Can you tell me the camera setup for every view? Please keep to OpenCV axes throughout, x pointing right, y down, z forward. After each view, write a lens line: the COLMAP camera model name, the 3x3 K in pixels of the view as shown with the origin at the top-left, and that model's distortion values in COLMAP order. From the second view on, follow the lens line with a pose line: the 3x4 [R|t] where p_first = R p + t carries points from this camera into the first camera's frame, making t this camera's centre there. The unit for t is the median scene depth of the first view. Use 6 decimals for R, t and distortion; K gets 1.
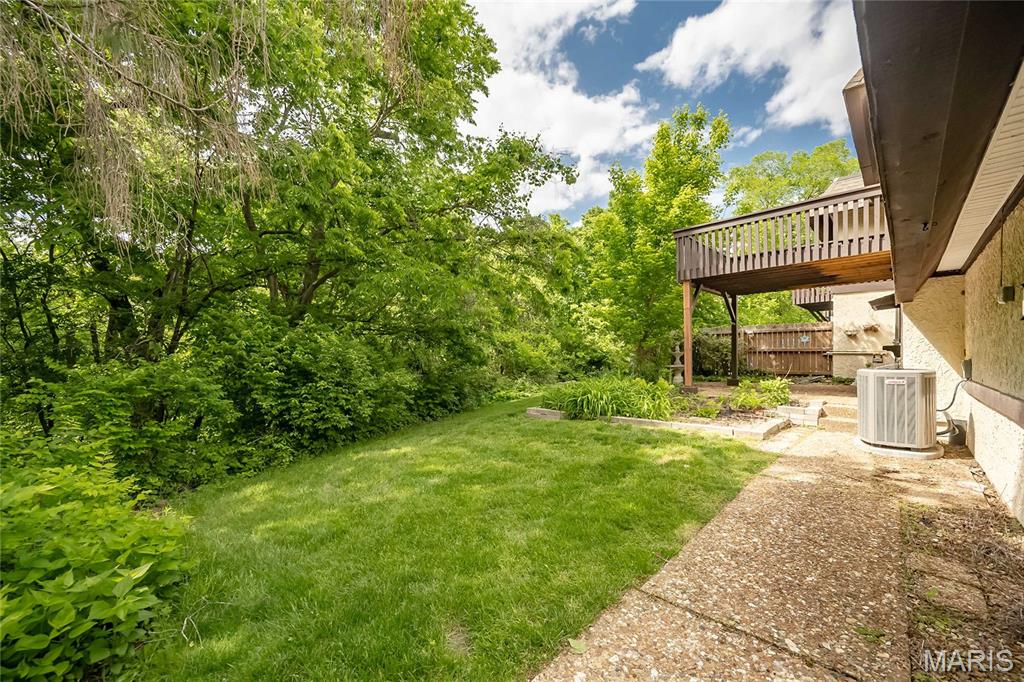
lens RADIAL K [[412.6, 0, 508.2], [0, 412.6, 361.9], [0, 0, 1]] dist [-0.001310, -0.000050]
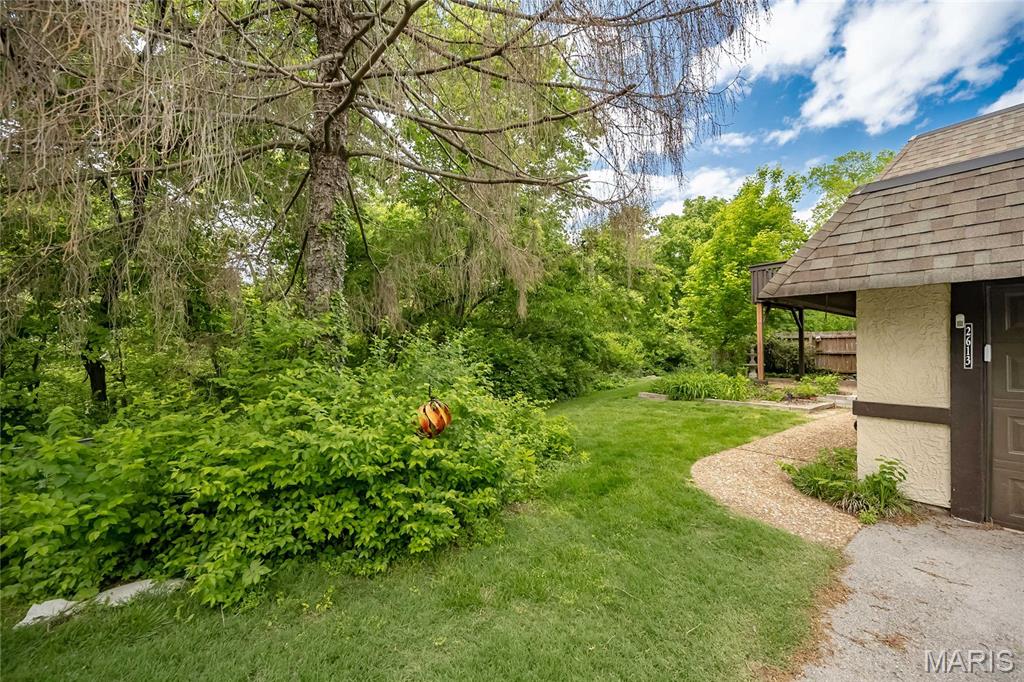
lens RADIAL K [[410.4, 0, 512.8], [0, 410.4, 347.4], [0, 0, 1]] dist [0.002159, 0.000330]
pose [[0.990086, 0.010908, -0.140038, -0.146730], [-0.013812, 0.999709, -0.019781, -0.008222], [0.139781, 0.021519, 0.989949, -0.365062]]
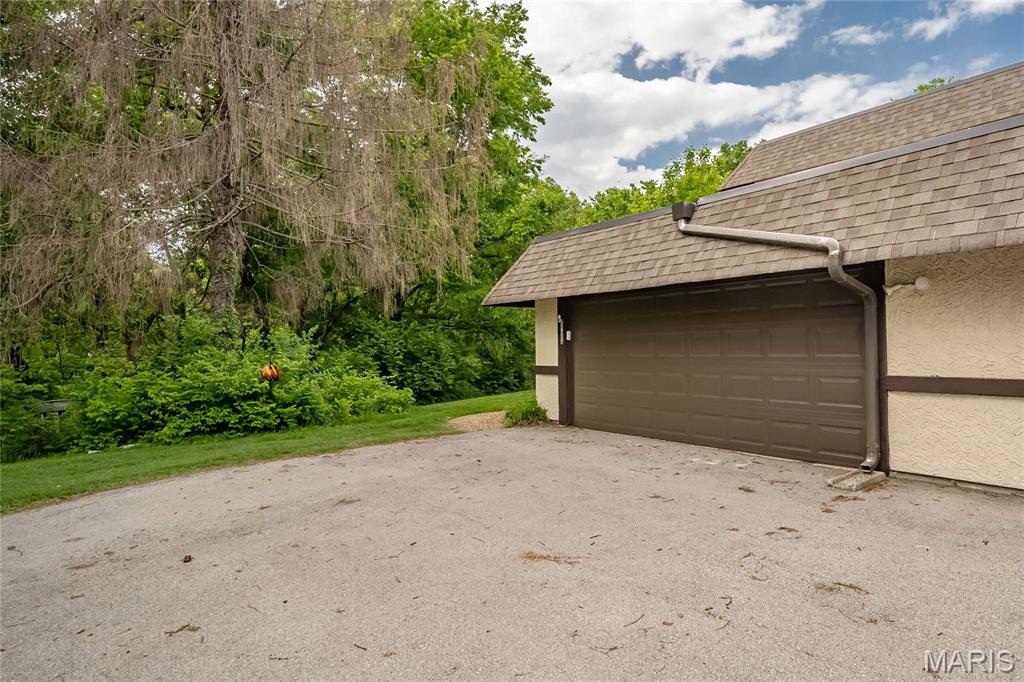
lens RADIAL K [[598.5, 0, 541.9], [0, 598.5, 339.6], [0, 0, 1]] dist [0.004208, 0.000269]
pose [[0.988811, -0.006947, -0.149012, 0.239699], [0.003465, 0.999715, -0.023618, 0.009871], [0.149134, 0.022838, 0.988553, -0.838433]]
